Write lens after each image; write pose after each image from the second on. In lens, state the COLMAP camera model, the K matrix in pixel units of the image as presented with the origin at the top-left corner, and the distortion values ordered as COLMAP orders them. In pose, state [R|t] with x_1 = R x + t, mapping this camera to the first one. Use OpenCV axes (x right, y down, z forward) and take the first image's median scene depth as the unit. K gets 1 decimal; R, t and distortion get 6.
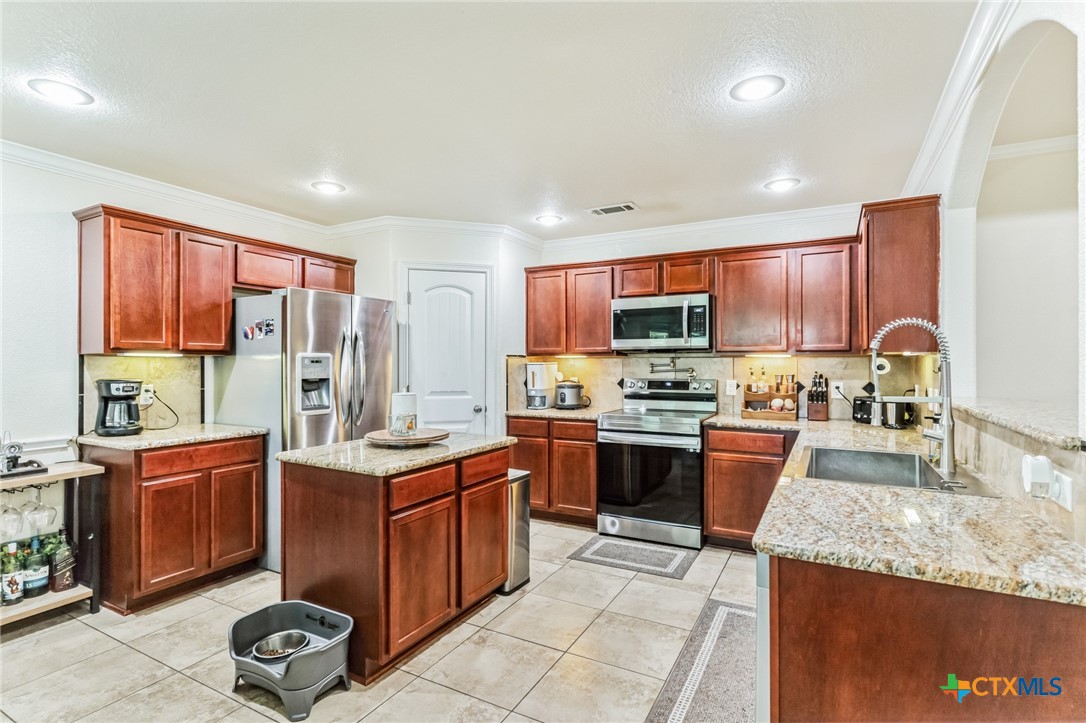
lens RADIAL K [[533.4, 0, 550.4], [0, 533.4, 360.1], [0, 0, 1]] dist [0.006232, -0.003211]
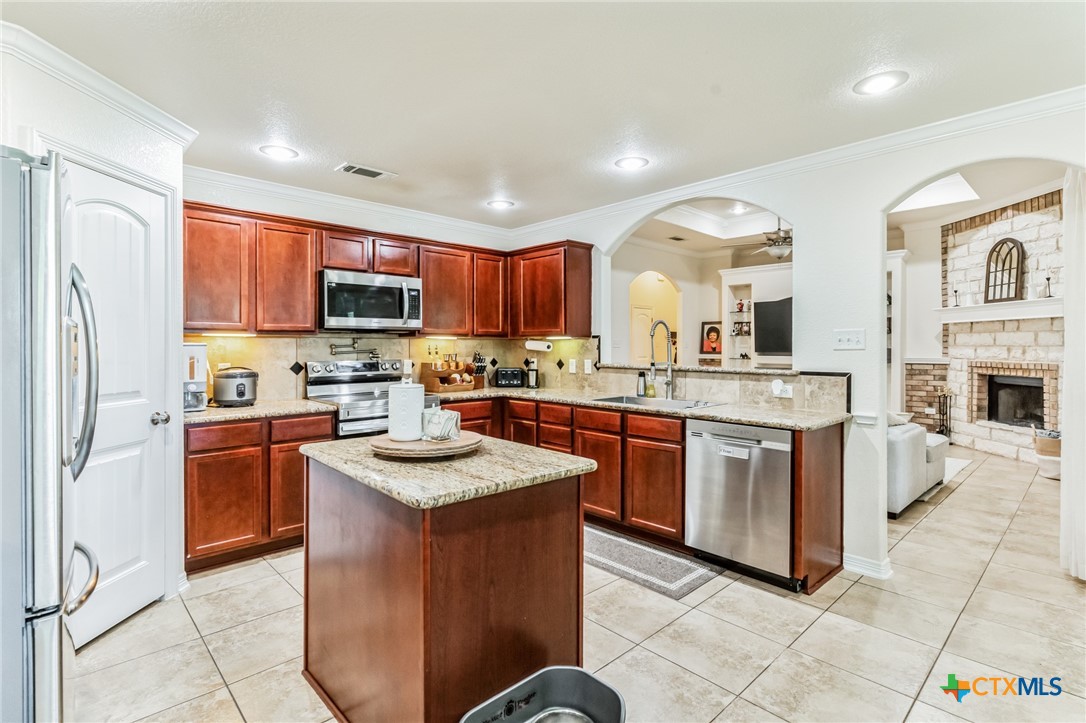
lens RADIAL K [[533.4, 0, 523.7], [0, 533.4, 348.6], [0, 0, 1]] dist [0.006232, -0.003211]
pose [[0.314281, -0.004494, 0.949319, -0.631853], [-0.006375, 0.999956, 0.006844, 0.005839], [-0.949308, -0.008203, 0.314239, 0.453590]]
